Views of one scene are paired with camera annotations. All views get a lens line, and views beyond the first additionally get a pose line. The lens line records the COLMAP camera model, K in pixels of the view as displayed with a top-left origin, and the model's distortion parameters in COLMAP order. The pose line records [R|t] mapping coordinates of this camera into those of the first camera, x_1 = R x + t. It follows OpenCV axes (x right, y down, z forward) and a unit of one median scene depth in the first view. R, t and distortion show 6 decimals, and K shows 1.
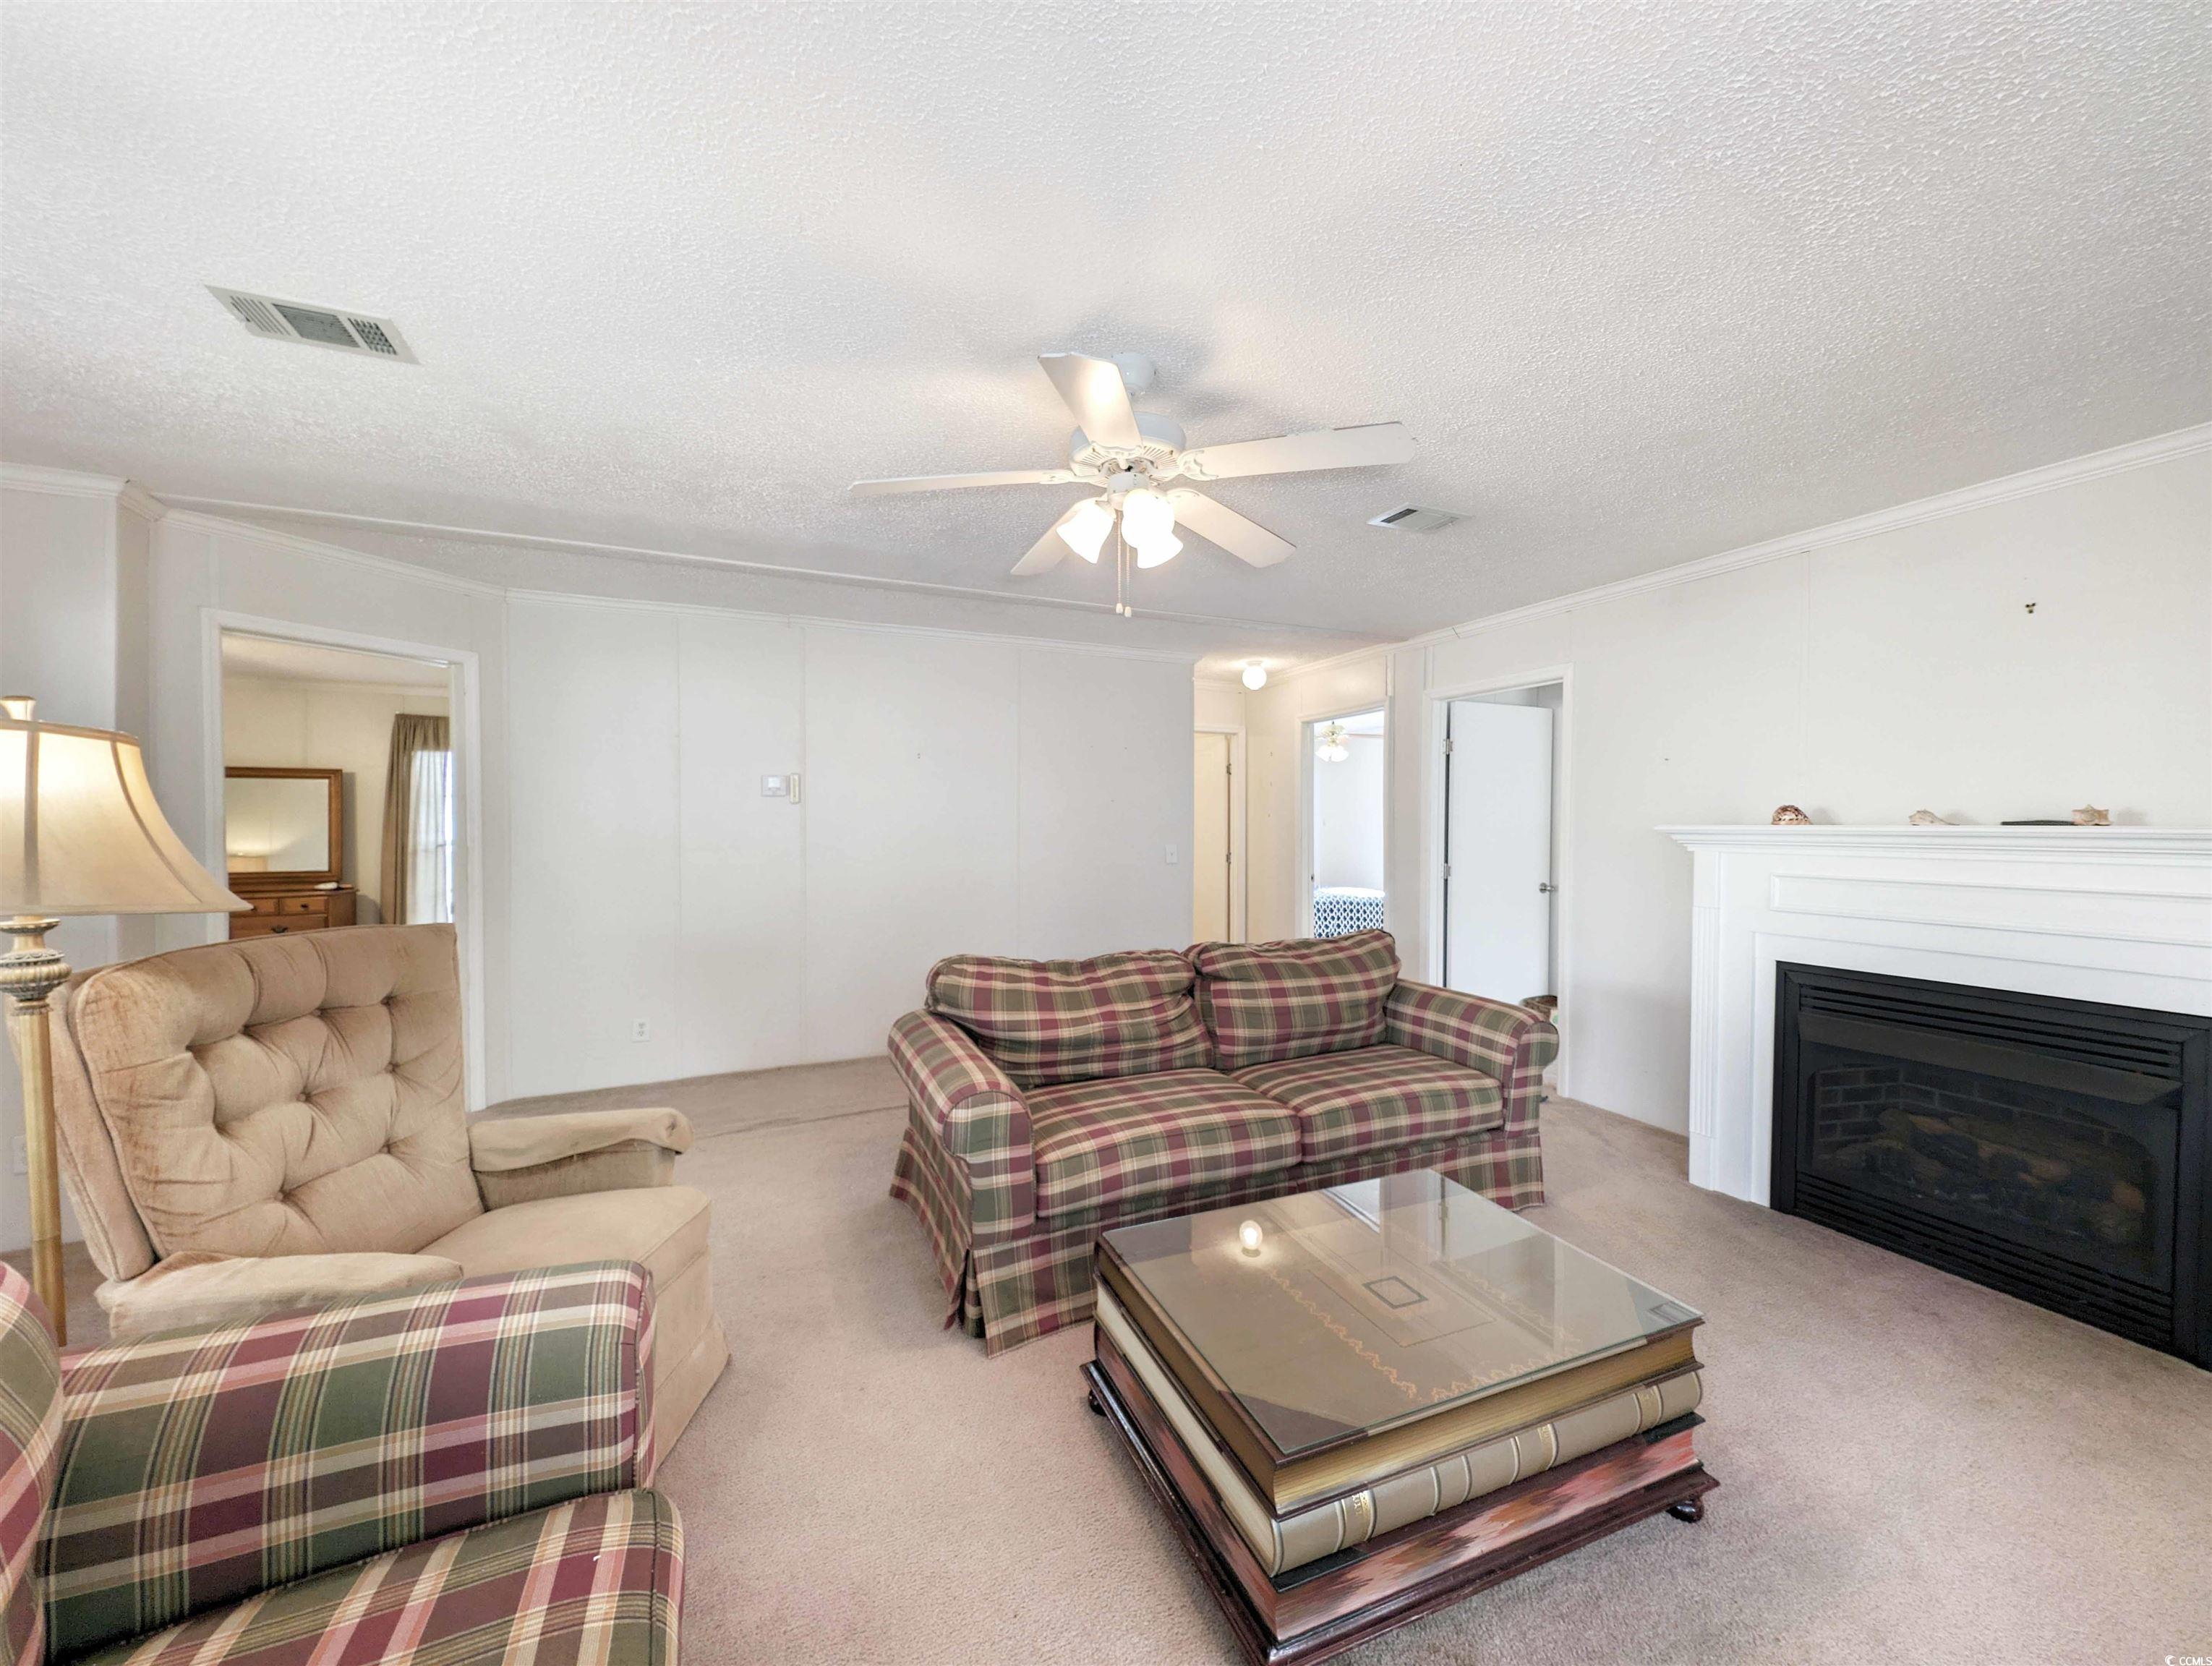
lens RADIAL K [[830.3, 0, 1093.8], [0, 830.3, 838.6], [0, 0, 1]] dist [0.013664, -0.007732]
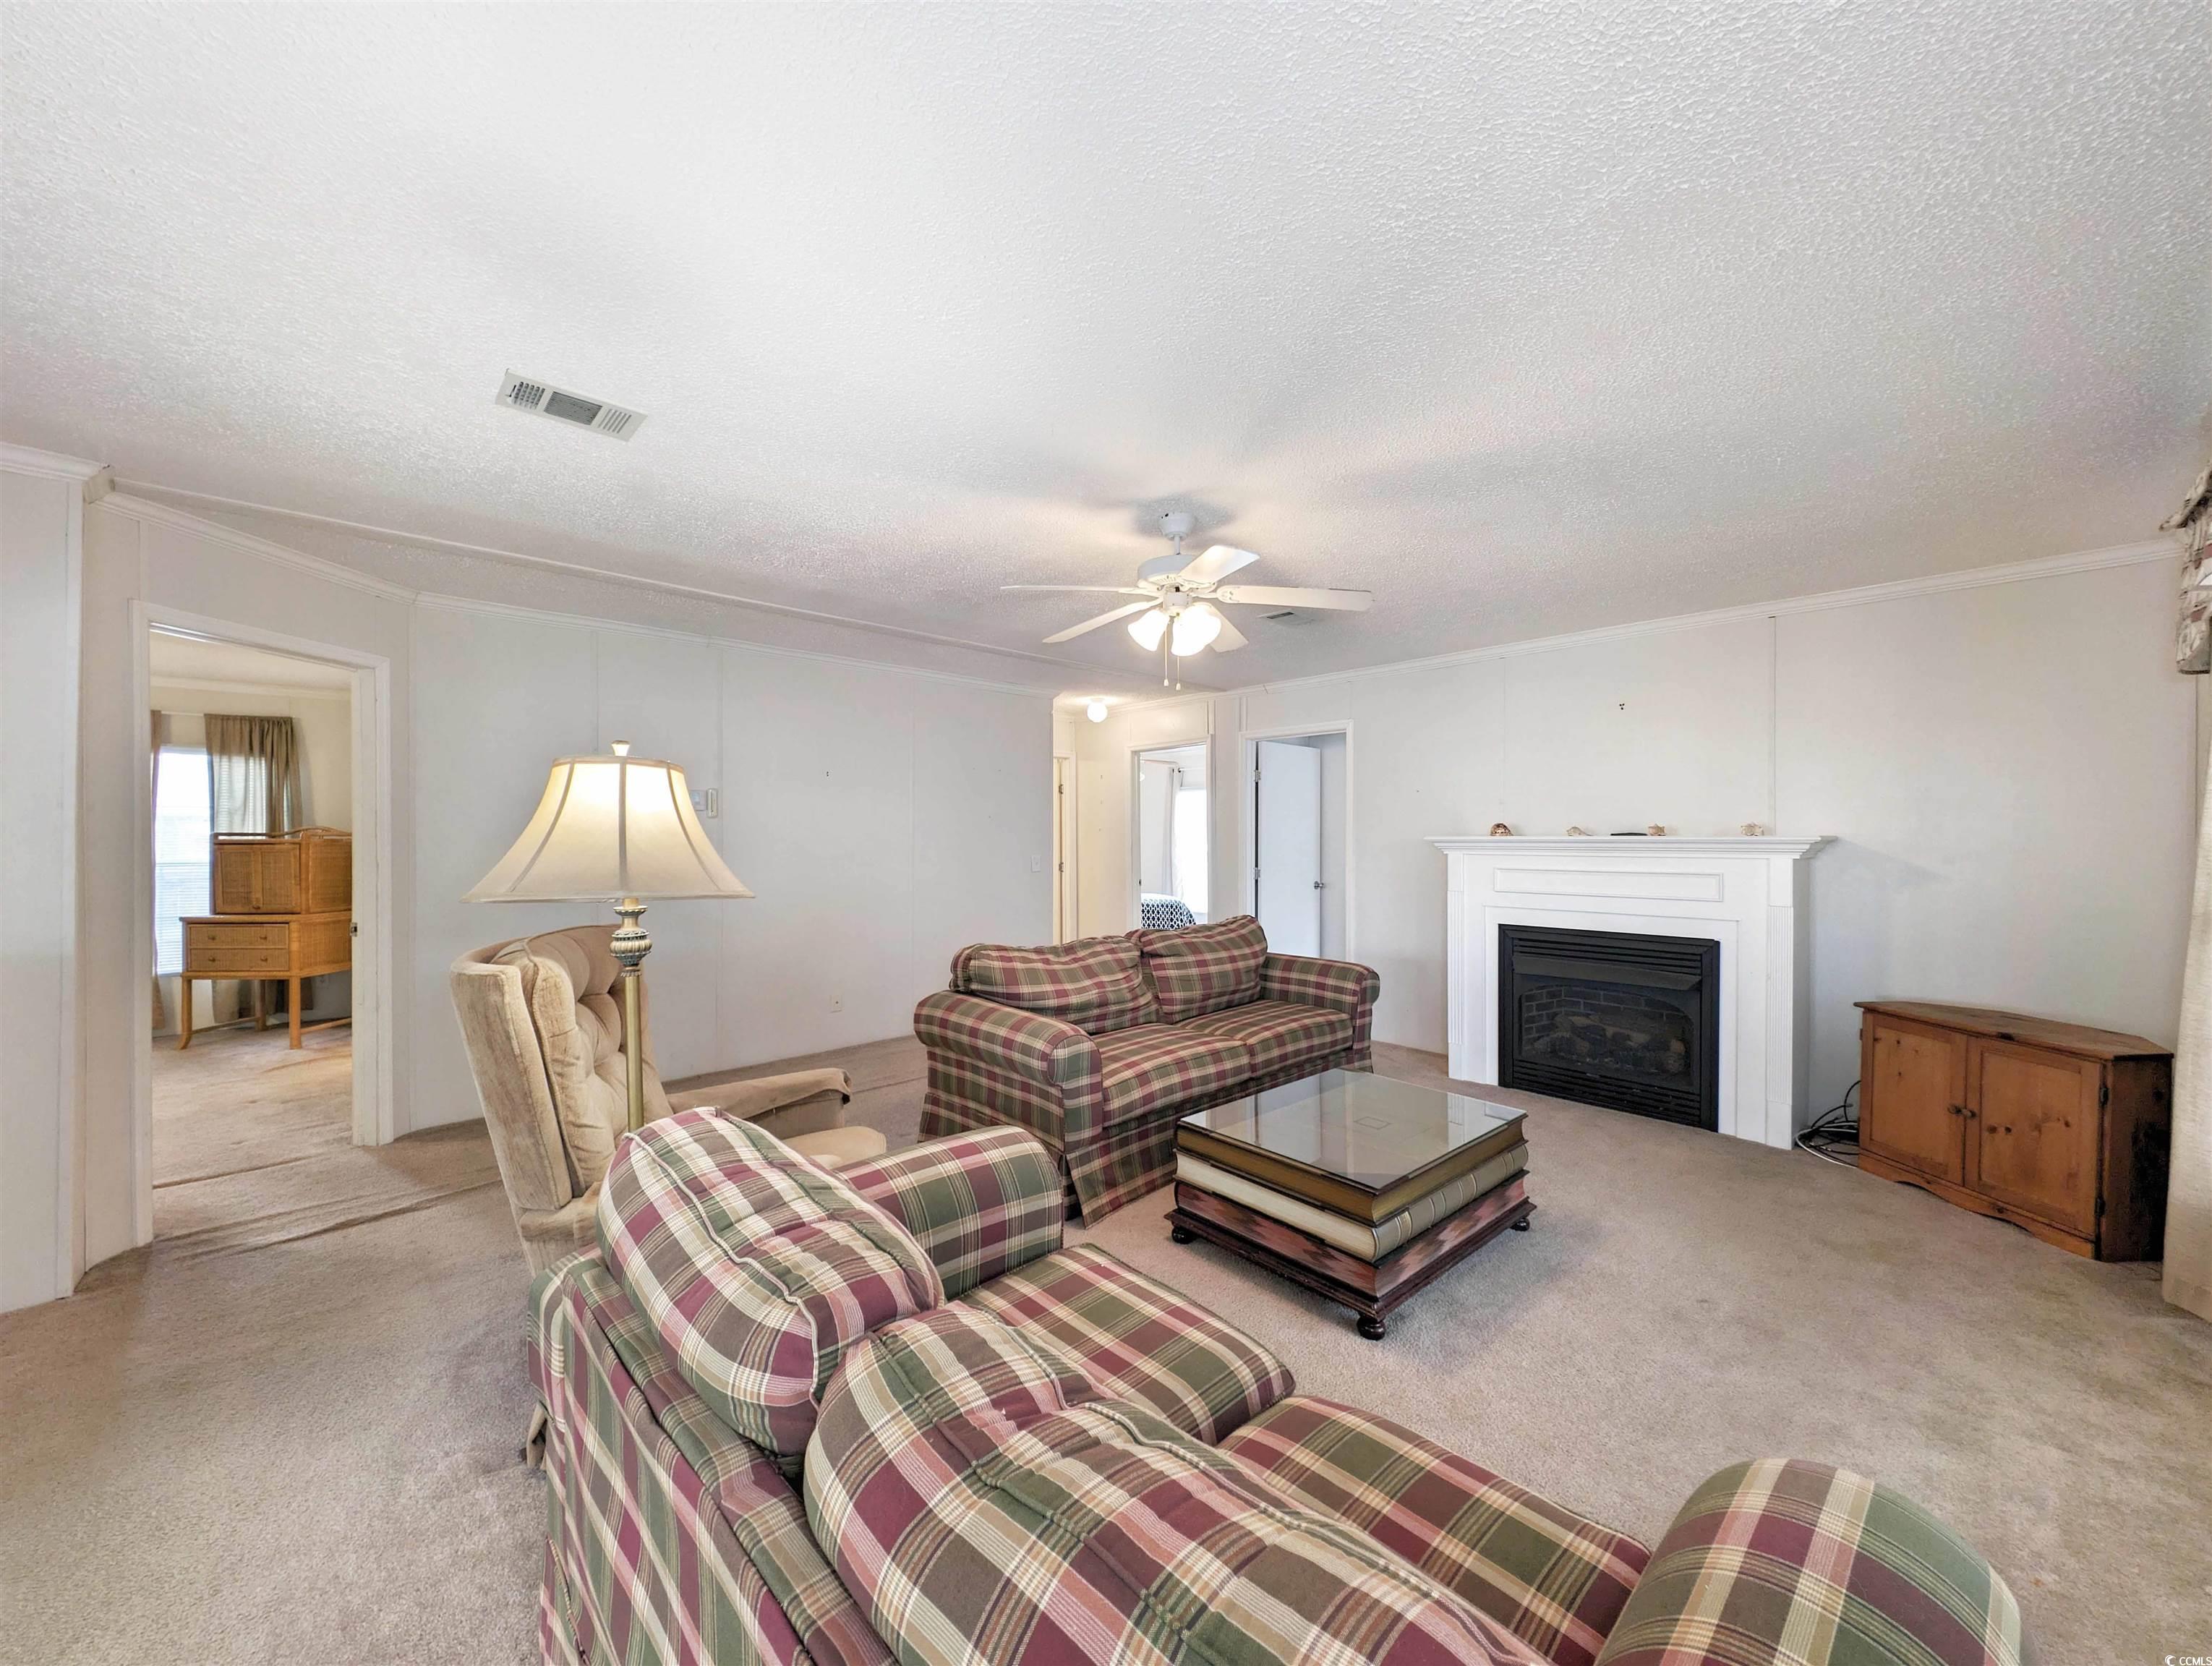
lens RADIAL K [[830.3, 0, 1093.8], [0, 830.3, 838.6], [0, 0, 1]] dist [0.013664, -0.007732]
pose [[0.943869, -0.002893, 0.330307, -0.422243], [0.008517, 0.999842, -0.015581, 0.006296], [-0.330210, 0.017519, 0.943745, -0.220625]]
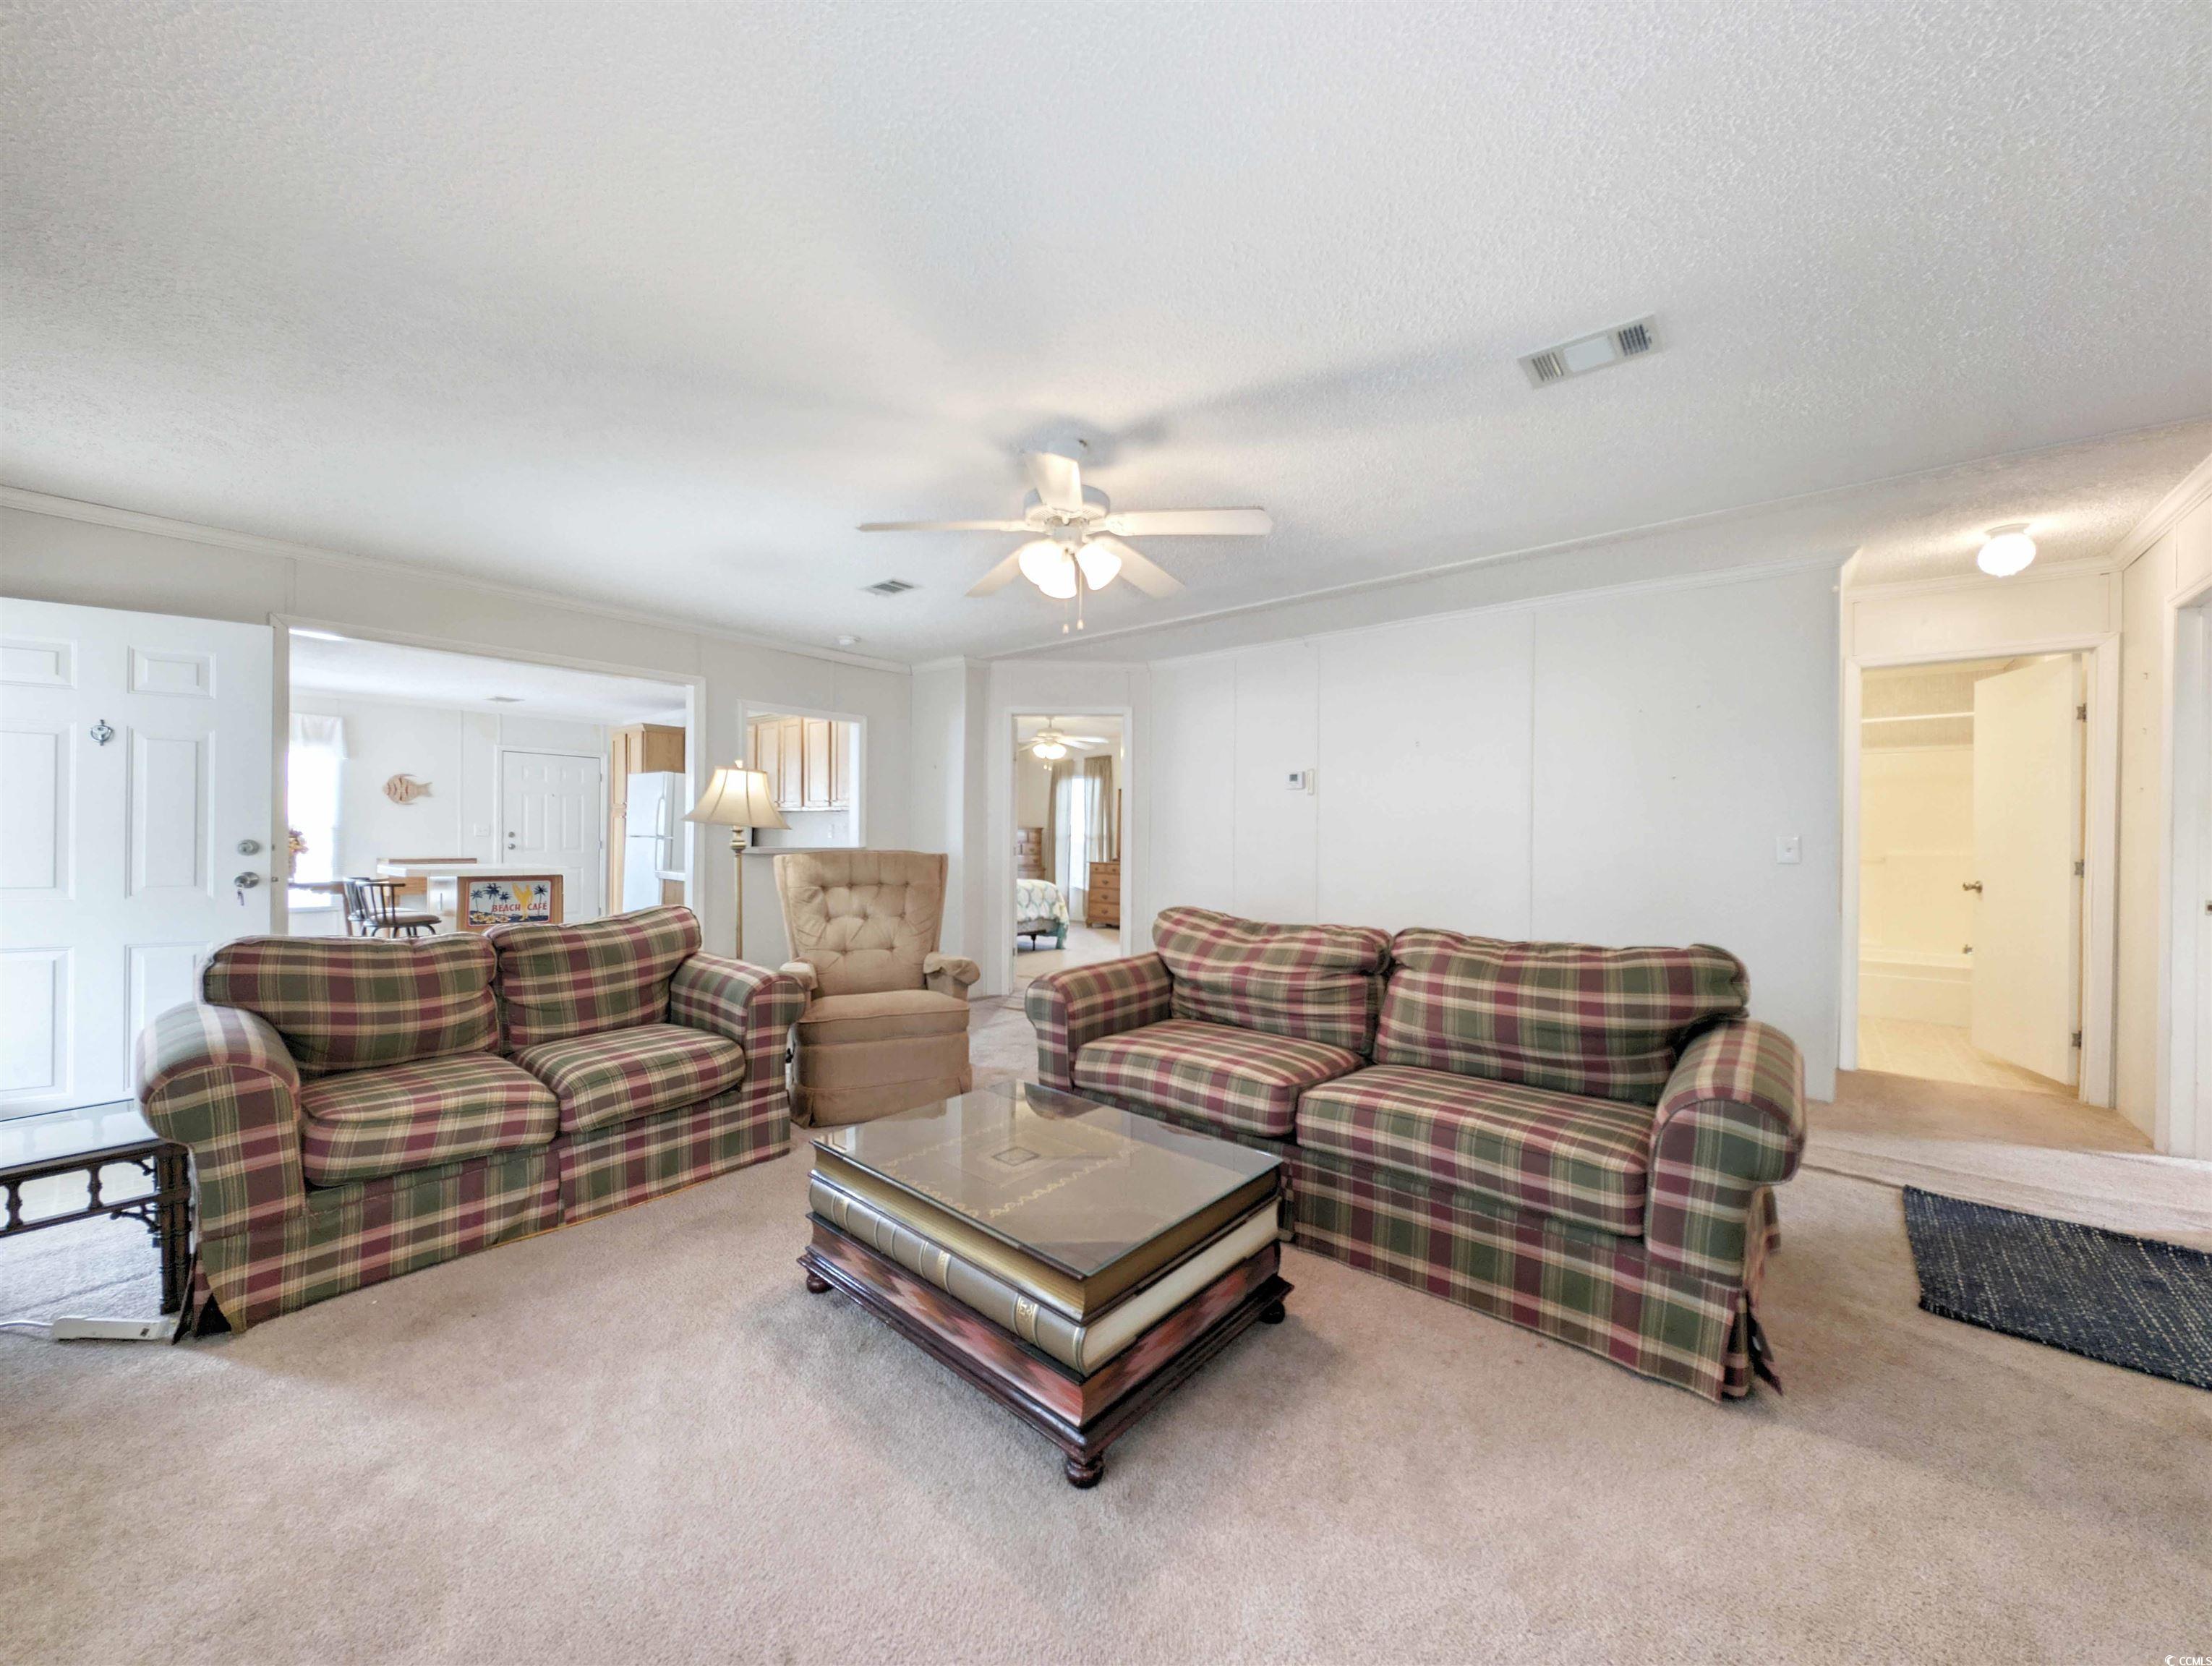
lens RADIAL K [[830.3, 0, 1093.8], [0, 830.3, 838.6], [0, 0, 1]] dist [0.013664, -0.007732]
pose [[0.437000, 0.009864, -0.899408, 0.932514], [-0.022297, 0.999751, 0.000131, 0.044371], [0.899185, 0.019997, 0.437111, 0.346034]]
